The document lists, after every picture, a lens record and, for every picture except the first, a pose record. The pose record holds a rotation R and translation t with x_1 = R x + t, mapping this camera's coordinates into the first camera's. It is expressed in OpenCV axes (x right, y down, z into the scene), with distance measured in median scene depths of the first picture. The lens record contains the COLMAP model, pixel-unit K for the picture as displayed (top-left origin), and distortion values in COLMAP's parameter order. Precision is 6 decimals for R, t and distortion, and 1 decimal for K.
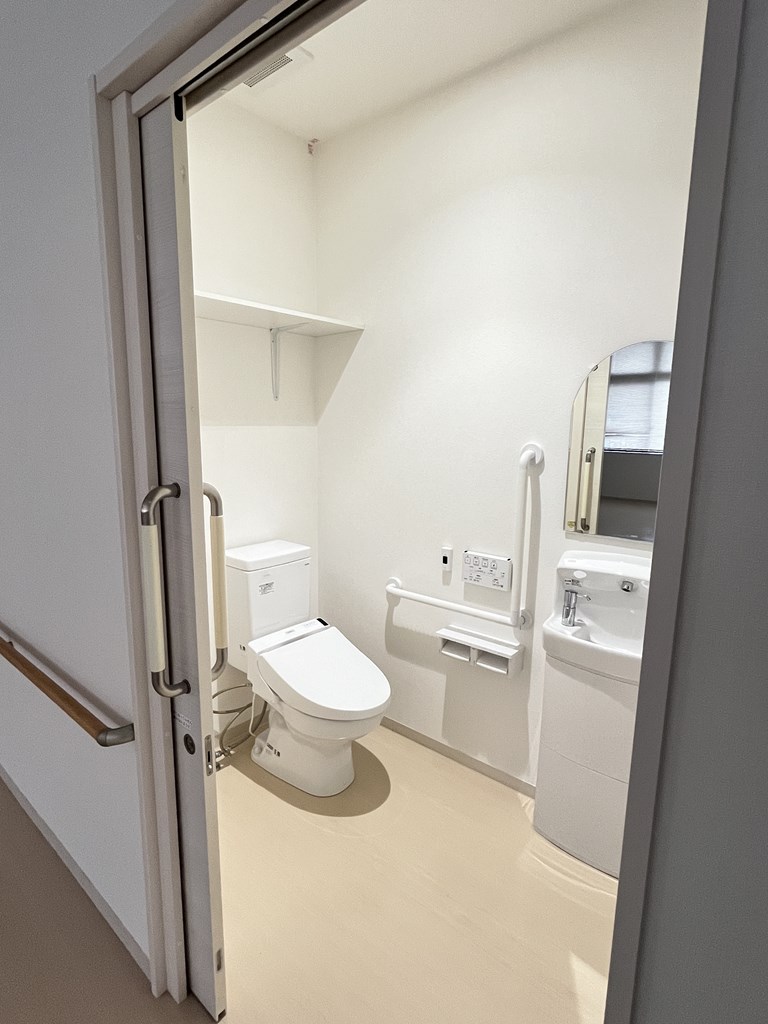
lens RADIAL K [[536.7, 0, 384.8], [0, 536.7, 513.1], [0, 0, 1]] dist [0.006719, 0.000047]
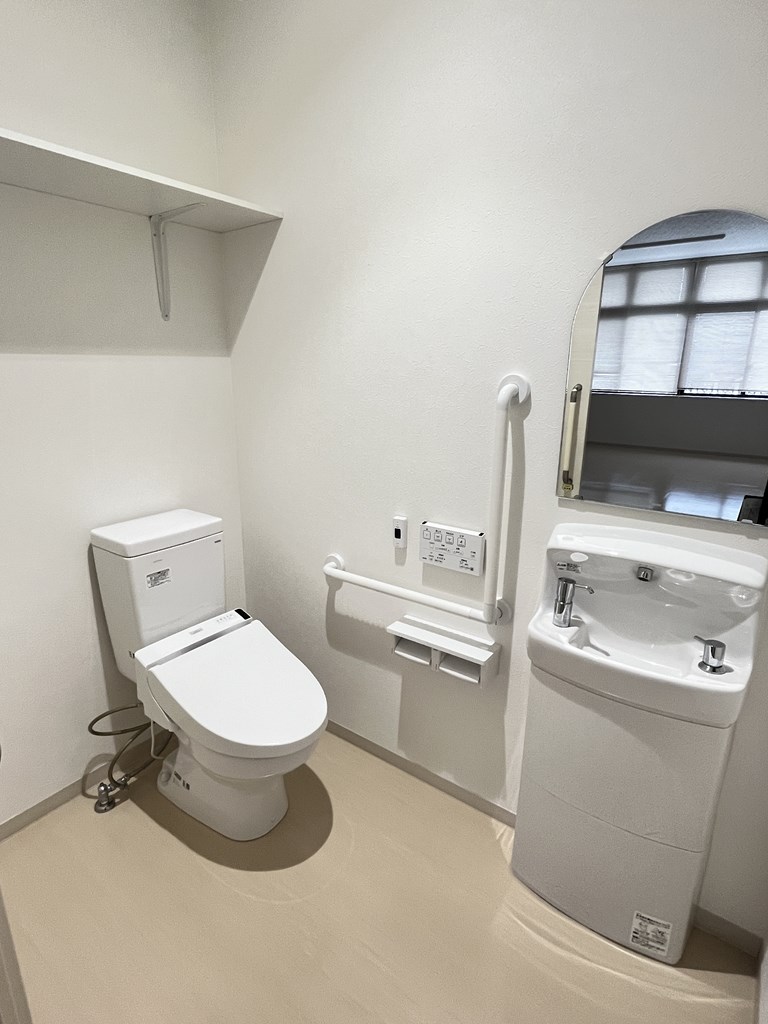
lens RADIAL K [[542.8, 0, 387.5], [0, 542.8, 511.1], [0, 0, 1]] dist [0.003101, 0.000360]
pose [[0.997396, -0.023471, 0.068200, 0.046514], [0.016809, 0.995176, 0.096656, -0.018853], [-0.070140, -0.095258, 0.992979, 0.241209]]
